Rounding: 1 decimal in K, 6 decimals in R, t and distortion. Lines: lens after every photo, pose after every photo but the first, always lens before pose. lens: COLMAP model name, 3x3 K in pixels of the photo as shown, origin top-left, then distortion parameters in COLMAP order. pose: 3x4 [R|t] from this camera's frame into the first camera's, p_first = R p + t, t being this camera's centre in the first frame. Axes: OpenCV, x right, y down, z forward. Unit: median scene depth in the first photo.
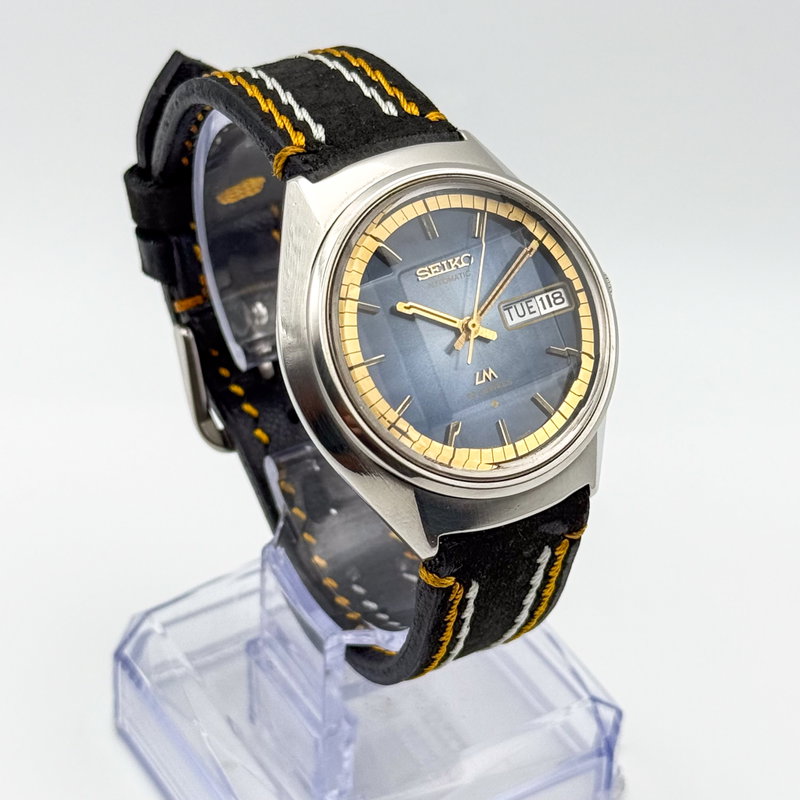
lens RADIAL K [[2335.4, 0, 387.2], [0, 2335.4, 402.9], [0, 0, 1]] dist [0.218992, -0.937588]
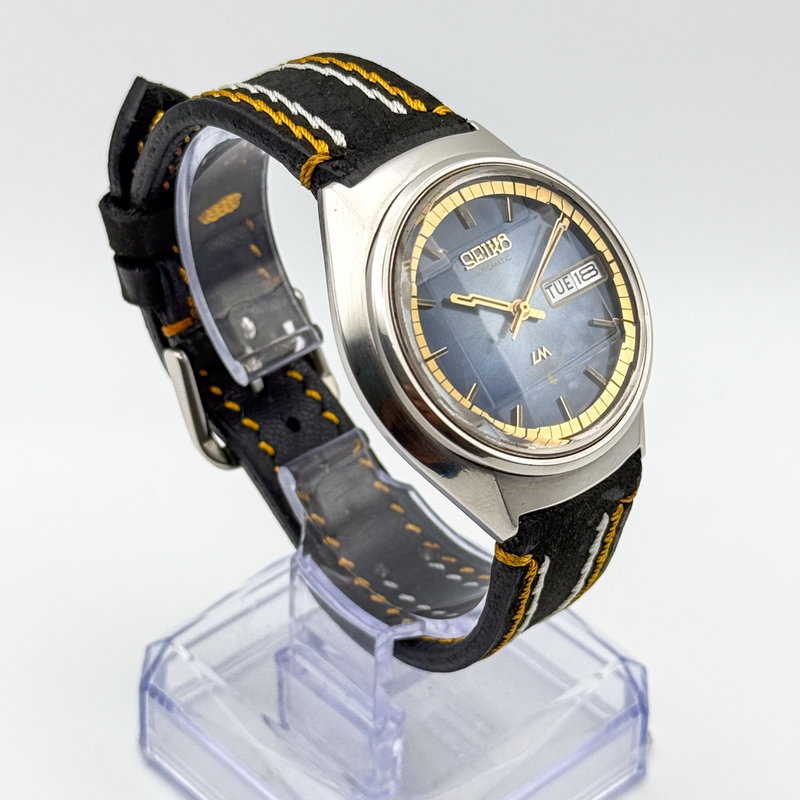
lens RADIAL K [[2335.4, 0, 387.2], [0, 2335.4, 402.9], [0, 0, 1]] dist [0.218992, -0.937588]
pose [[0.983177, -0.129445, 0.128865, -0.149902], [0.129683, 0.991534, 0.006571, -0.005781], [-0.128625, 0.010251, 0.991640, -0.005602]]
